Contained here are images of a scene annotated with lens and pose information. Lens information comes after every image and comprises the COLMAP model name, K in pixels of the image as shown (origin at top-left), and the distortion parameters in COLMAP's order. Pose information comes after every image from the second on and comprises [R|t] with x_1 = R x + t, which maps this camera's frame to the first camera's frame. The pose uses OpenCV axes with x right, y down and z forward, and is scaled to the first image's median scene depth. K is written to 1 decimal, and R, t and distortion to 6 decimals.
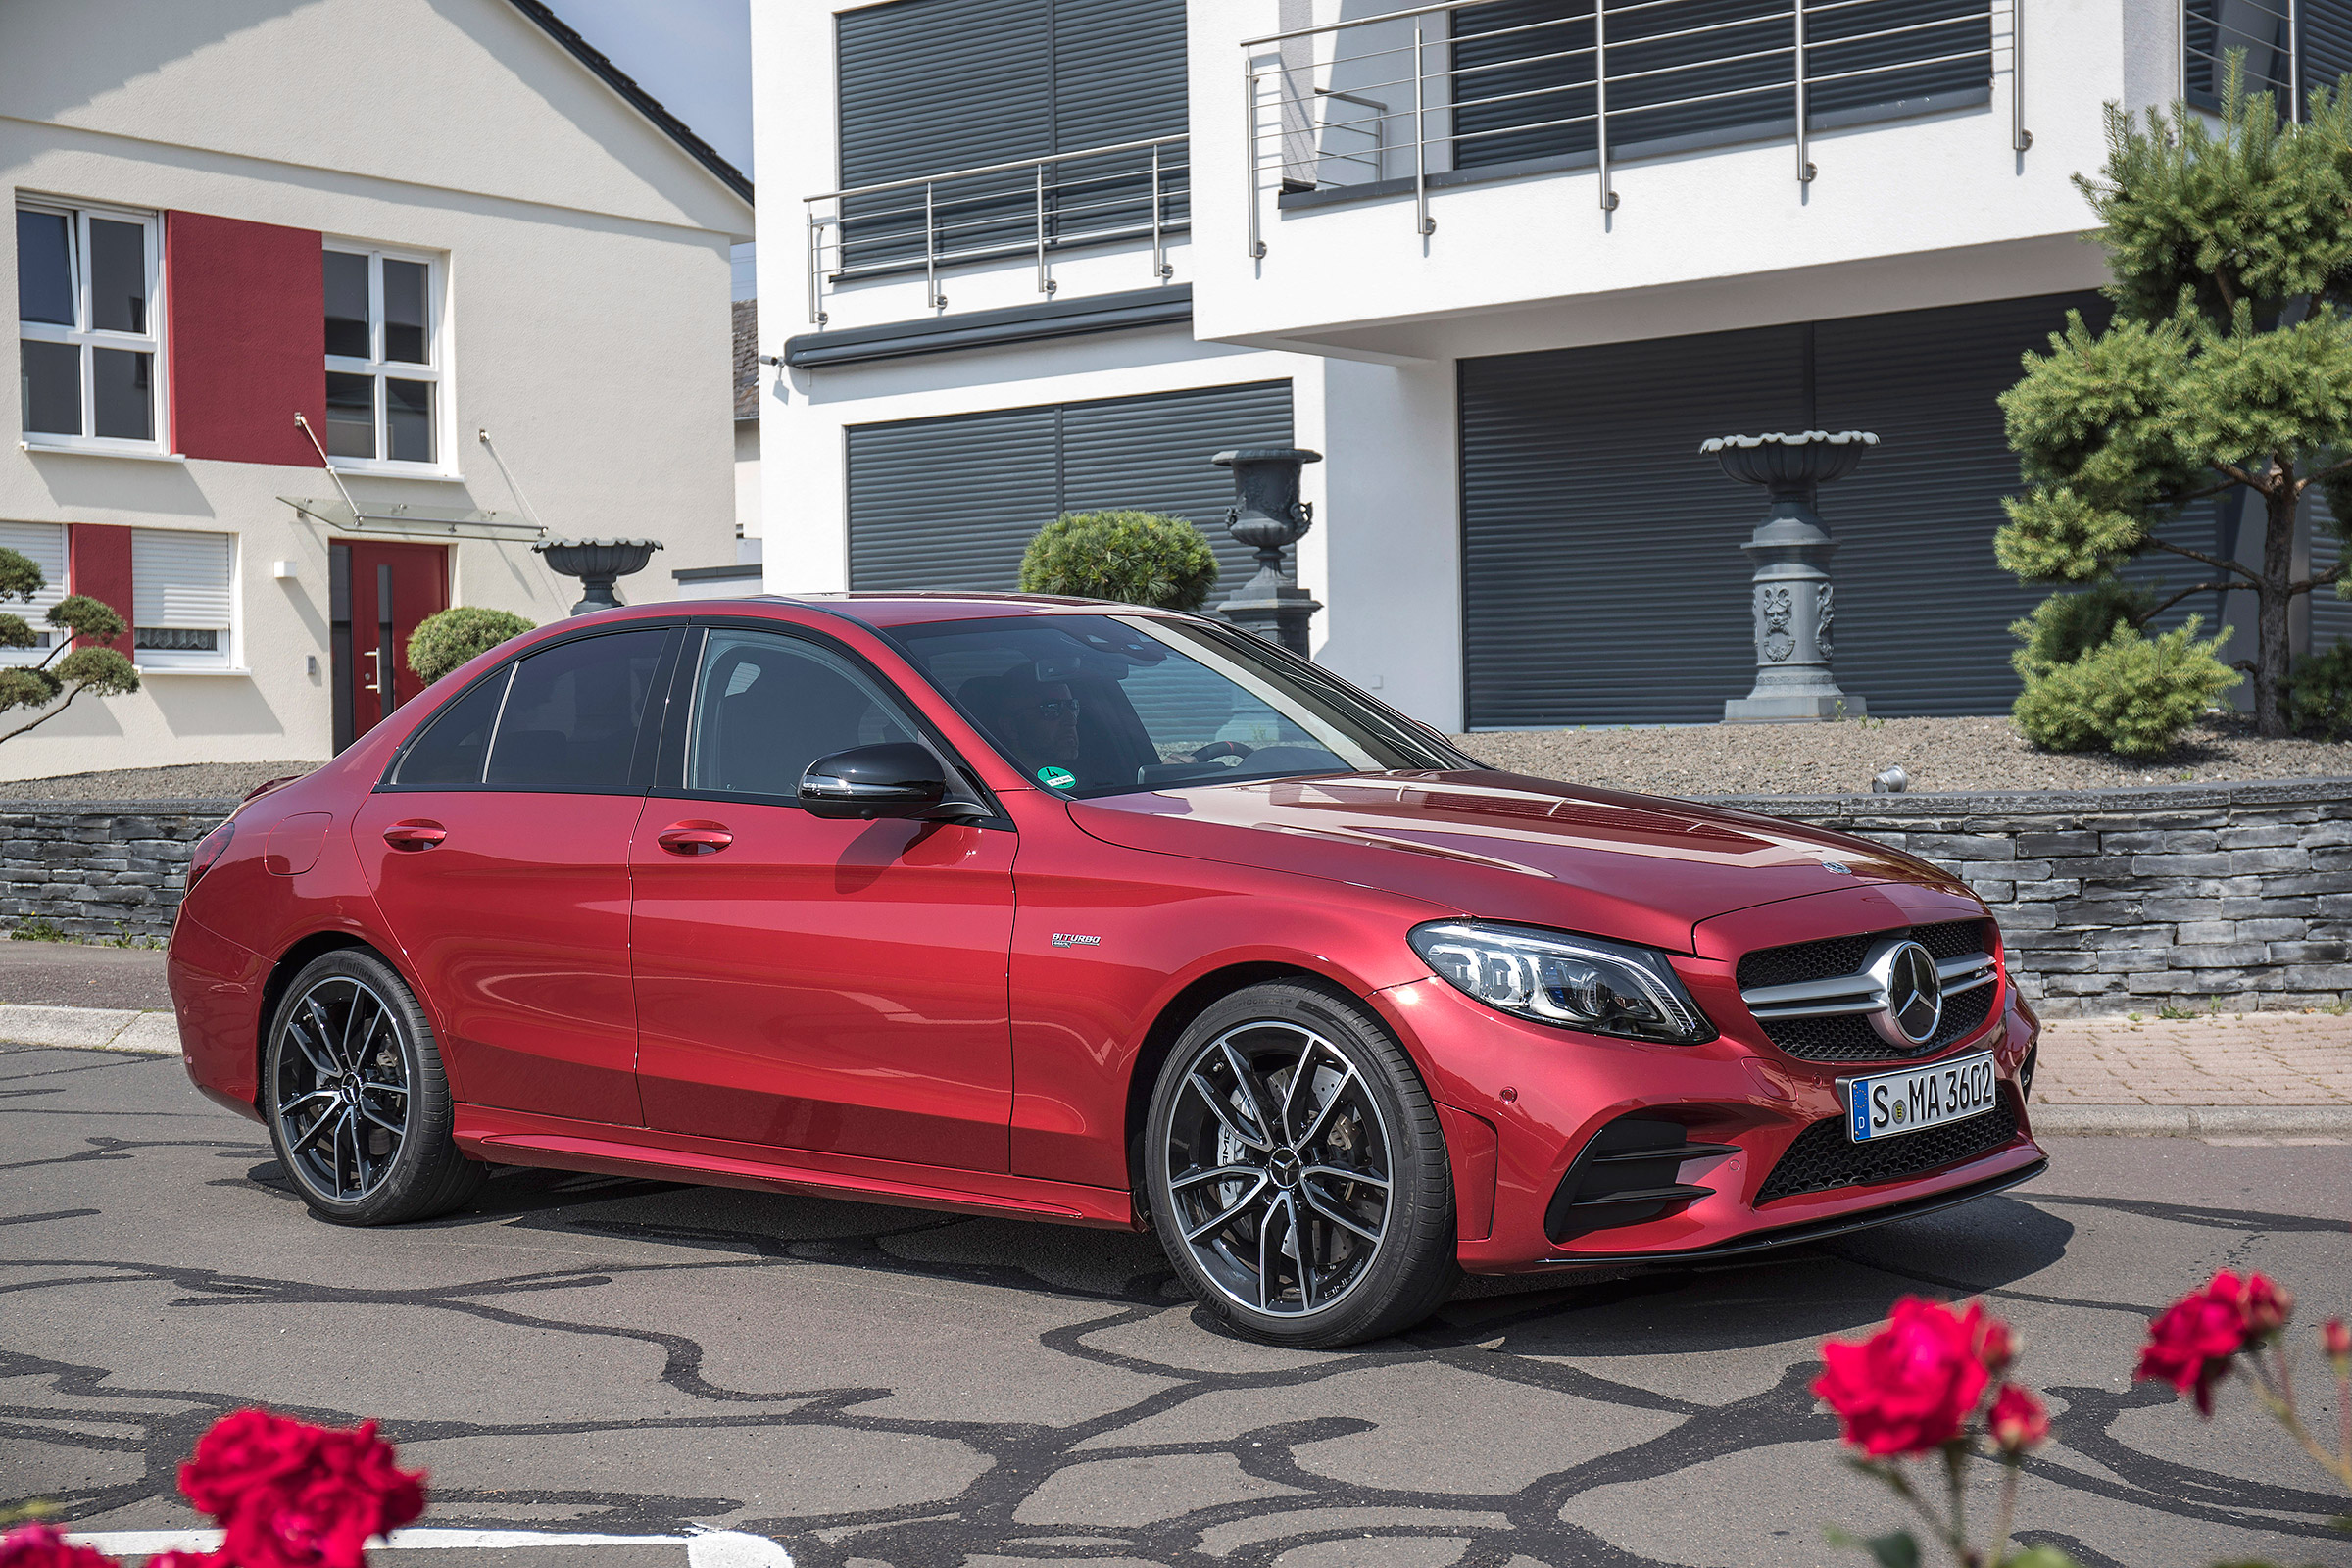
lens RADIAL K [[3648.1, 0, 1174.5], [0, 3648.1, 787.7], [0, 0, 1]] dist [0.082138, 0.000000]
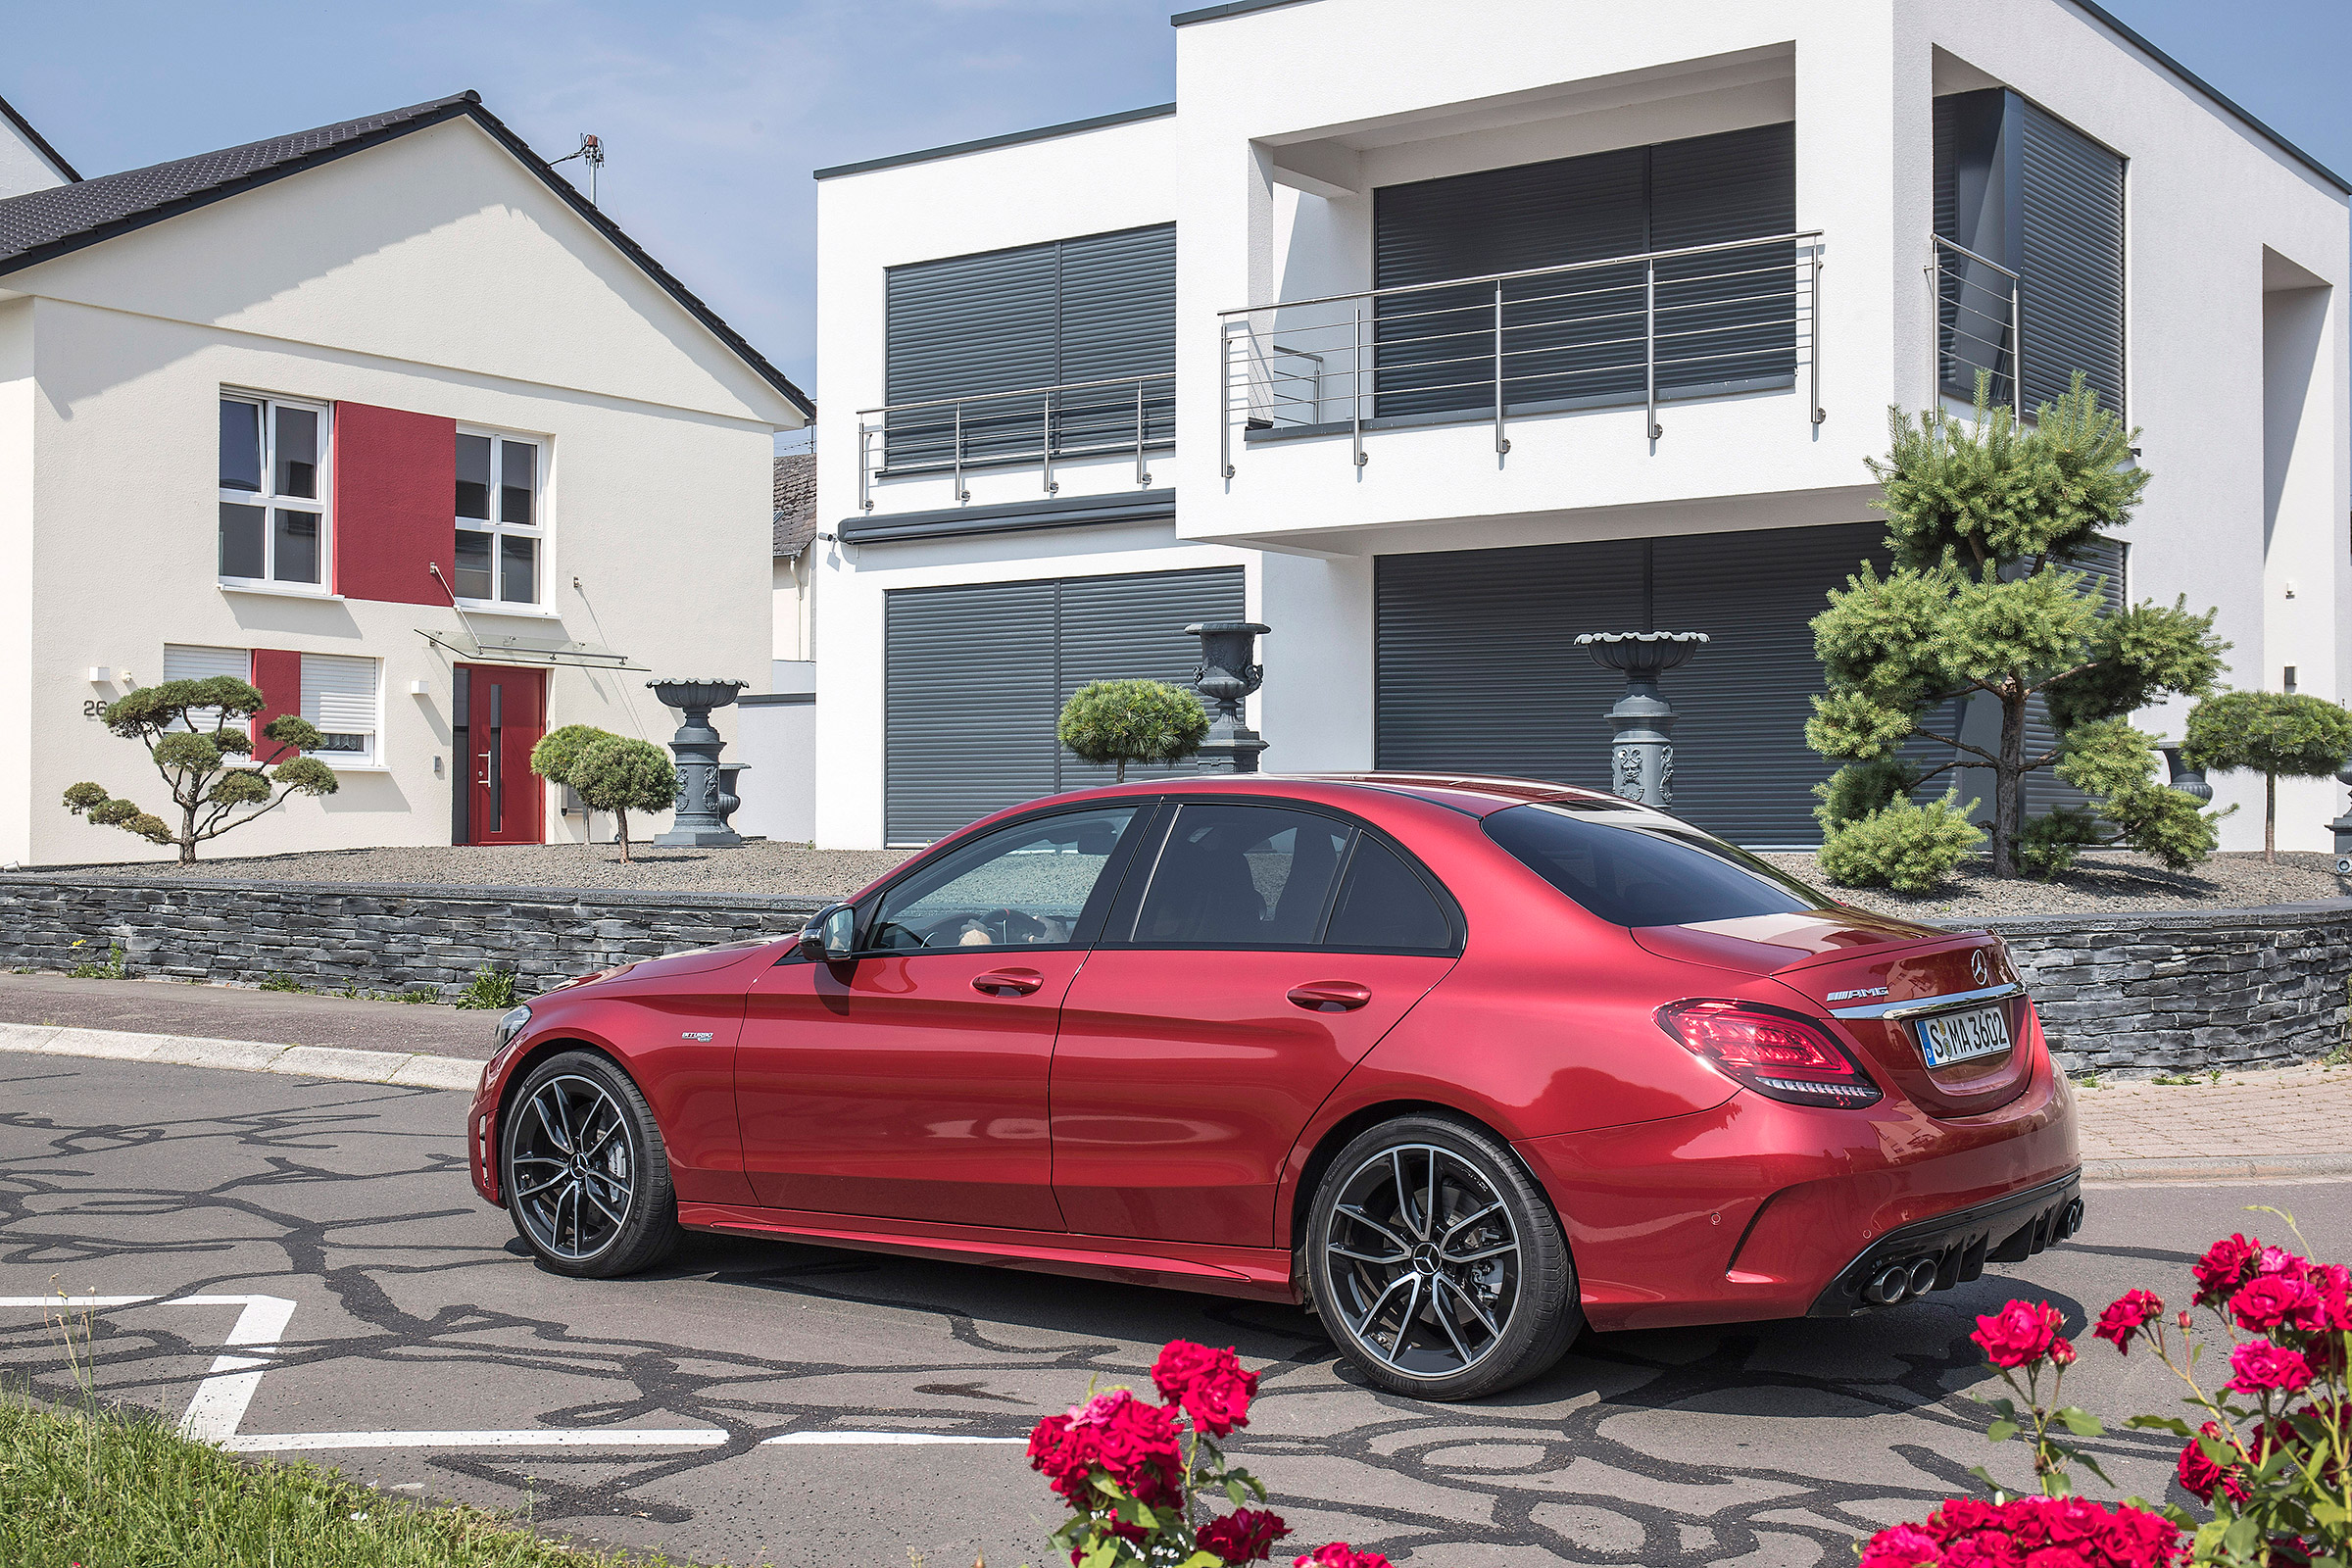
lens RADIAL K [[3096.1, 0, 1185.3], [0, 3096.1, 771.4], [0, 0, 1]] dist [0.029671, 0.000000]
pose [[0.998696, 0.021887, 0.046116, -0.045811], [-0.020734, 0.999464, -0.025332, -0.014658], [-0.046646, 0.024342, 0.998615, -0.103248]]
